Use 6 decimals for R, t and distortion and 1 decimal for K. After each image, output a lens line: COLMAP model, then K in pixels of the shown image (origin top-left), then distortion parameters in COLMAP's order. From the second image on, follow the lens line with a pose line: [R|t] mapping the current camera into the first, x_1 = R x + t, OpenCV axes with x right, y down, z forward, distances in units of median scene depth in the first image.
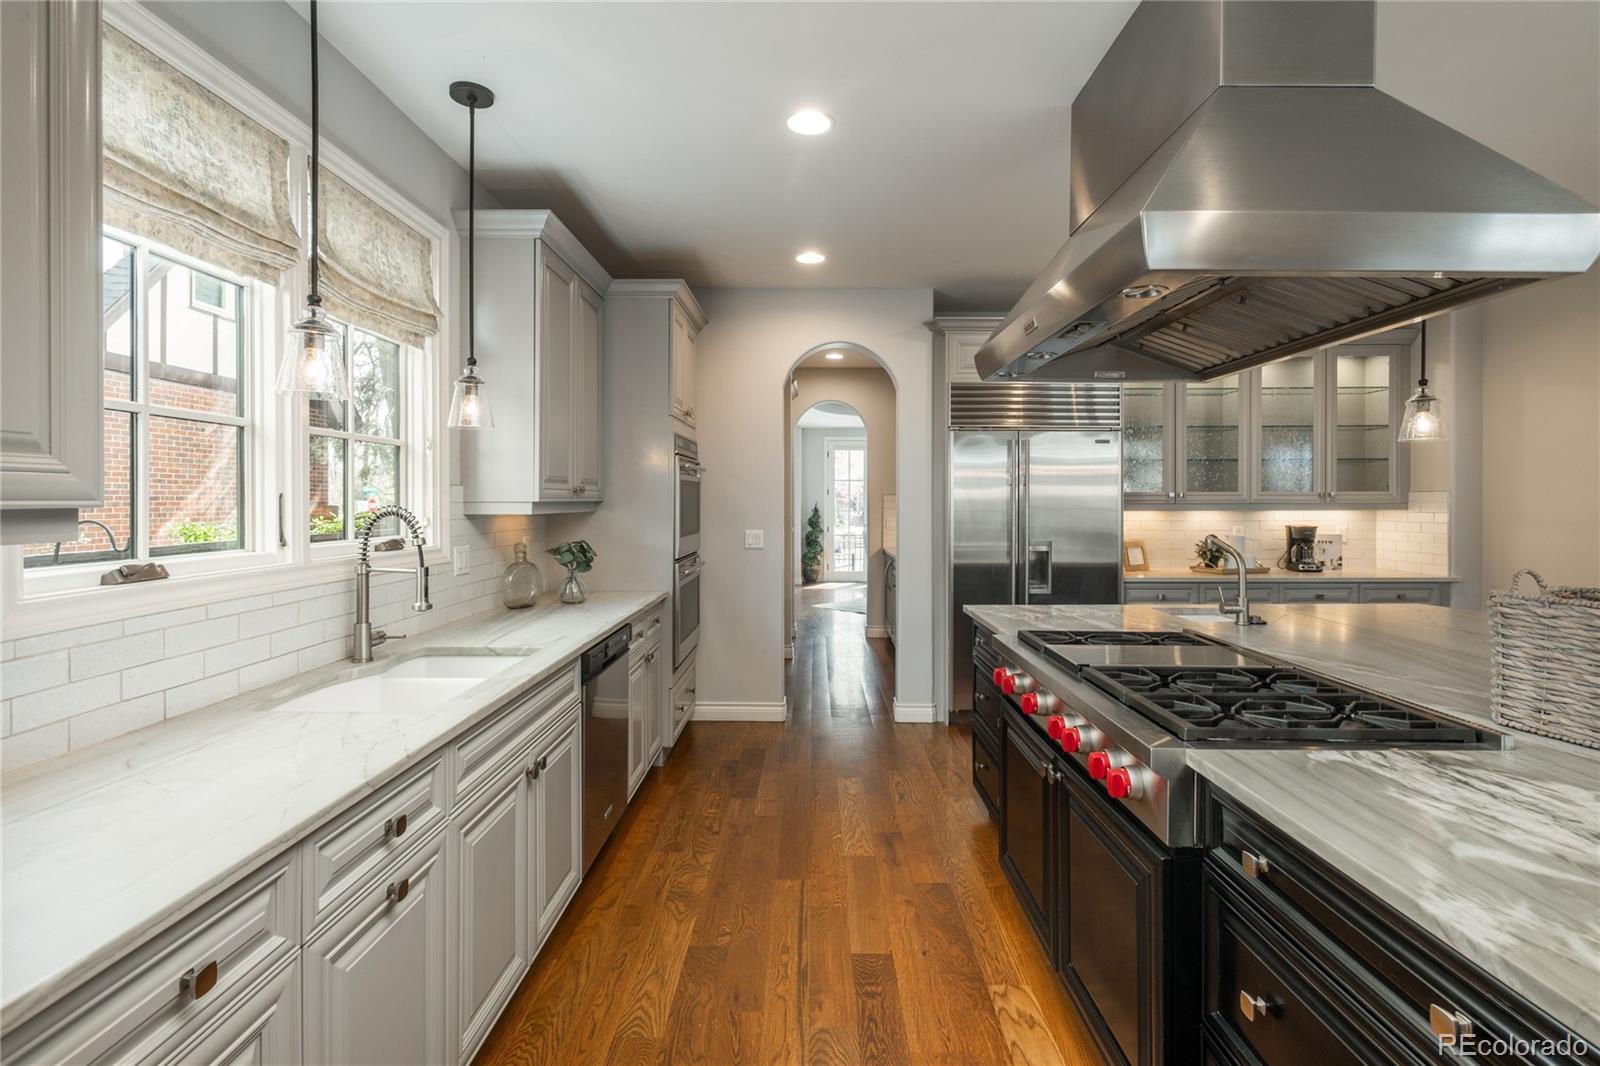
lens RADIAL K [[747.6, 0, 806.4], [0, 747.6, 506.0], [0, 0, 1]] dist [-0.000219, 0.000035]
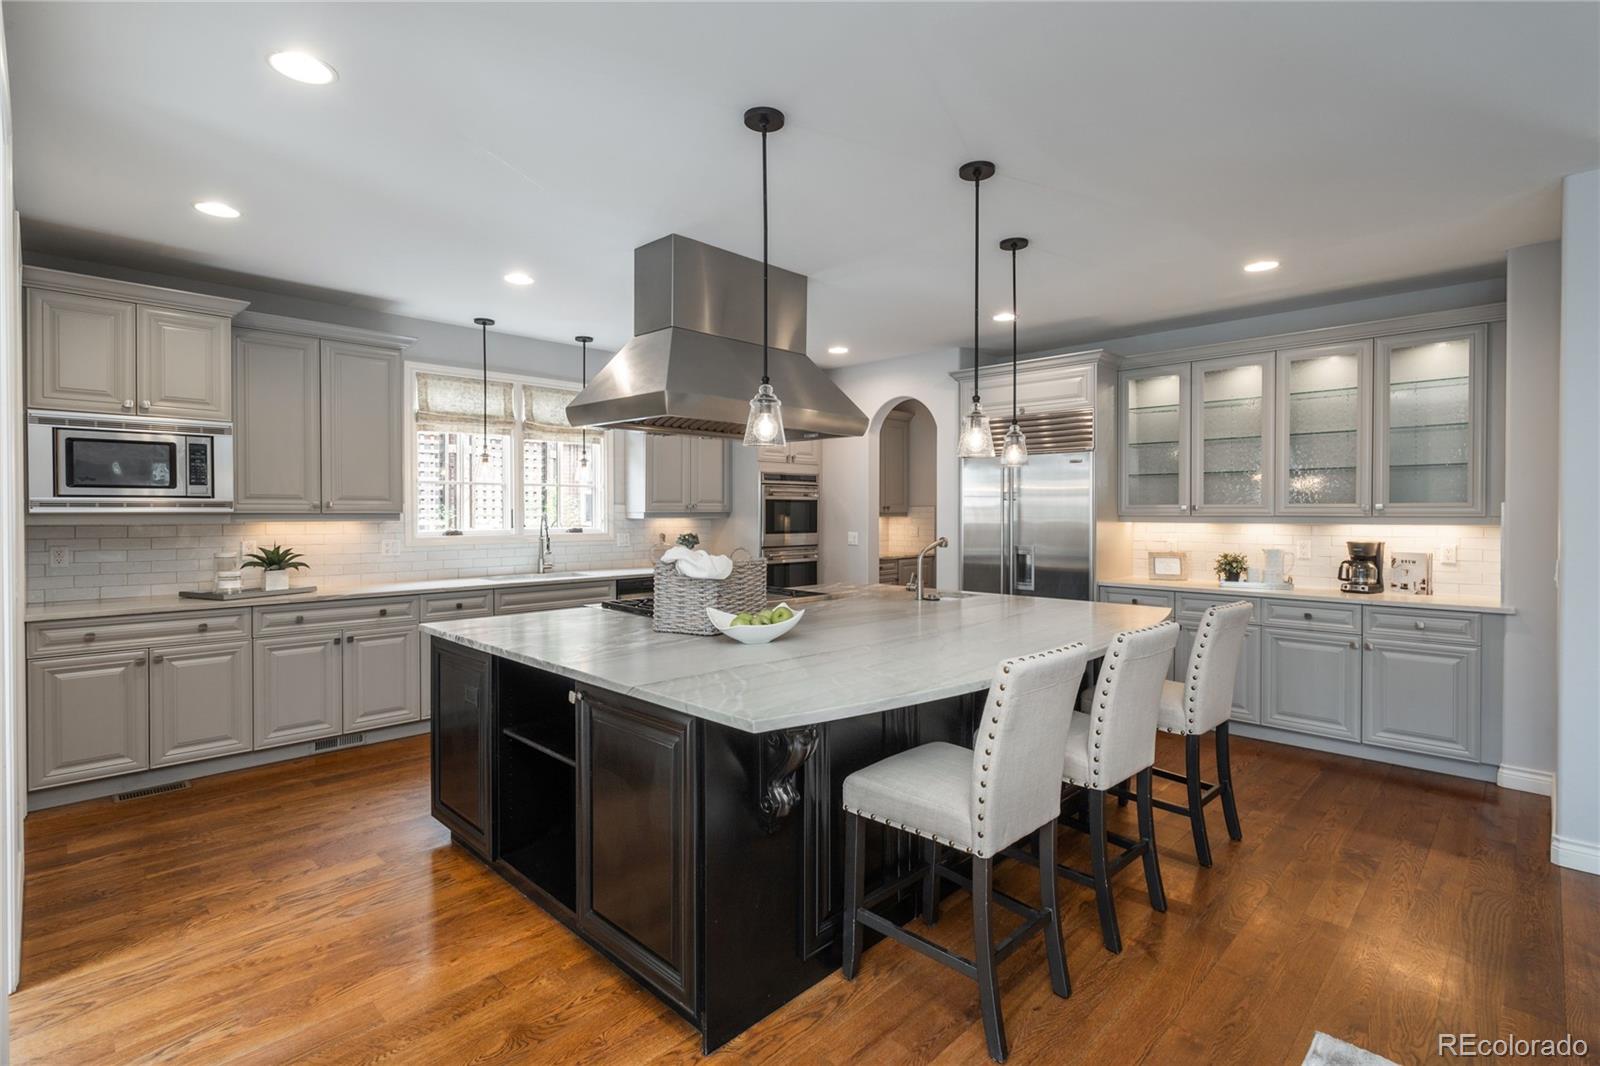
lens RADIAL K [[747.6, 0, 809.3], [0, 747.6, 521.0], [0, 0, 1]] dist [-0.000219, 0.000035]
pose [[0.723375, 0.010935, -0.690369, 0.888355], [-0.006571, 0.999938, 0.008953, -0.002254], [0.690424, -0.001940, 0.723402, -0.111617]]
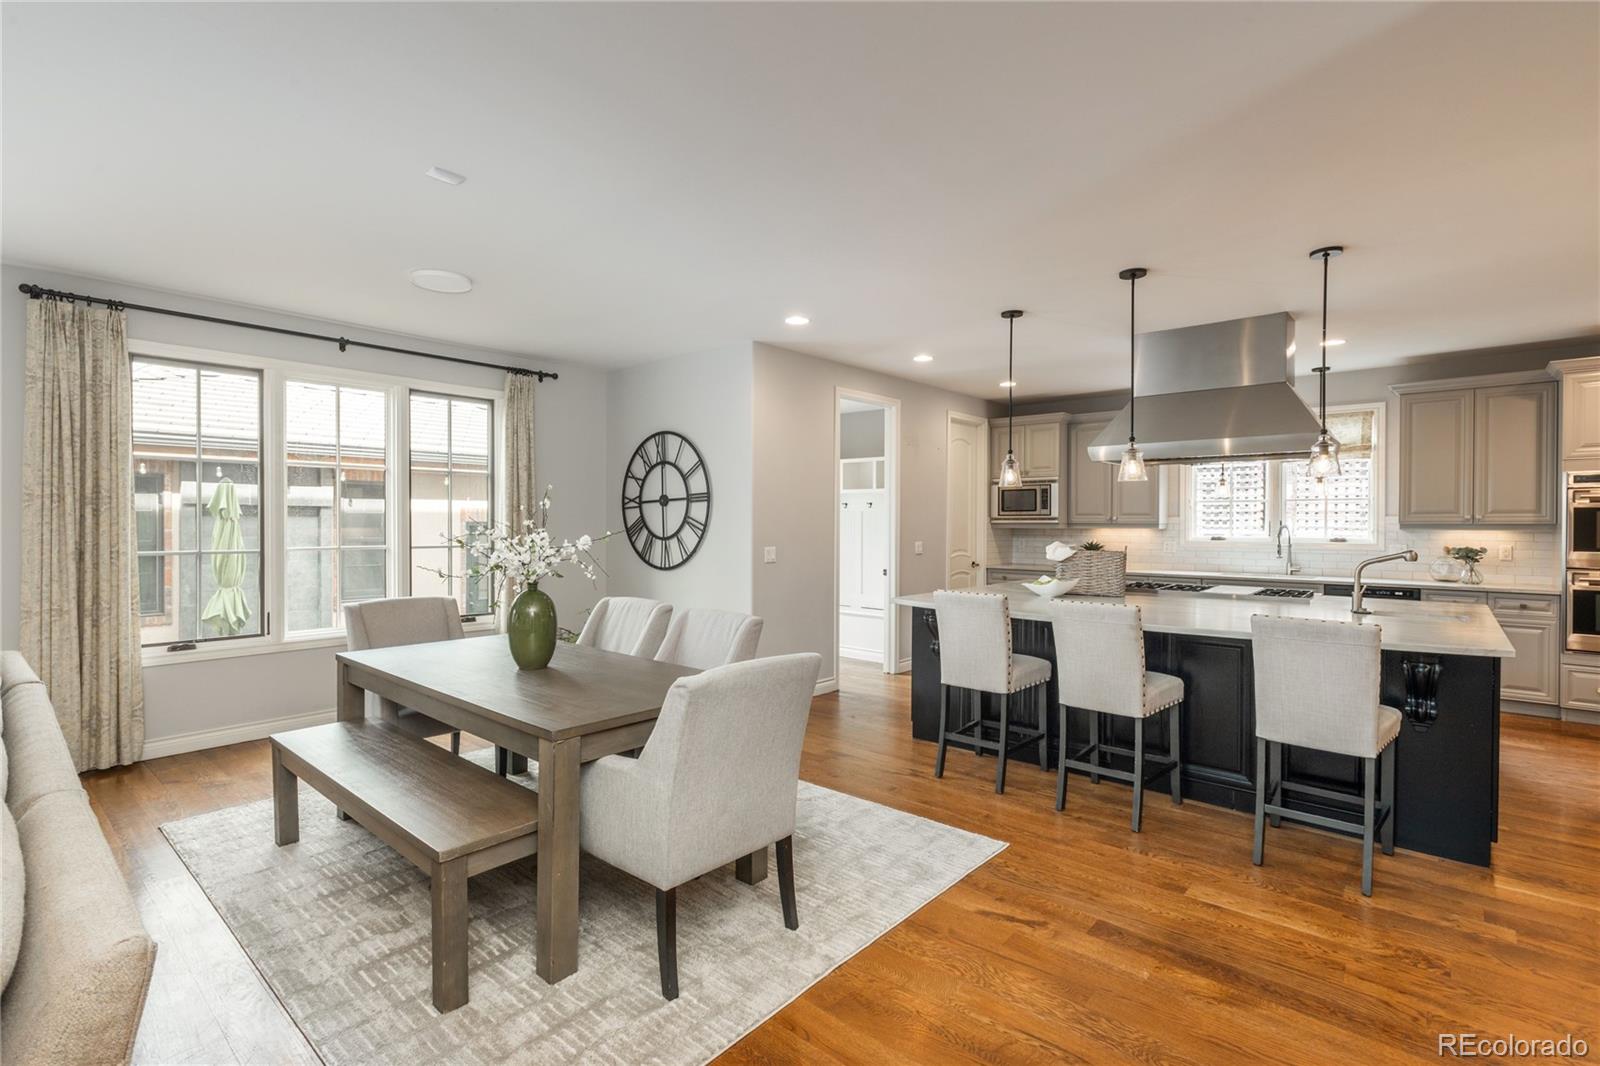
lens RADIAL K [[747.6, 0, 791.0], [0, 747.6, 528.5], [0, 0, 1]] dist [-0.000219, 0.000035]
pose [[-0.661392, 0.005487, -0.750020, 1.463464], [-0.007681, 0.999871, 0.014087, -0.005673], [0.750001, 0.015078, -0.661265, 0.709242]]
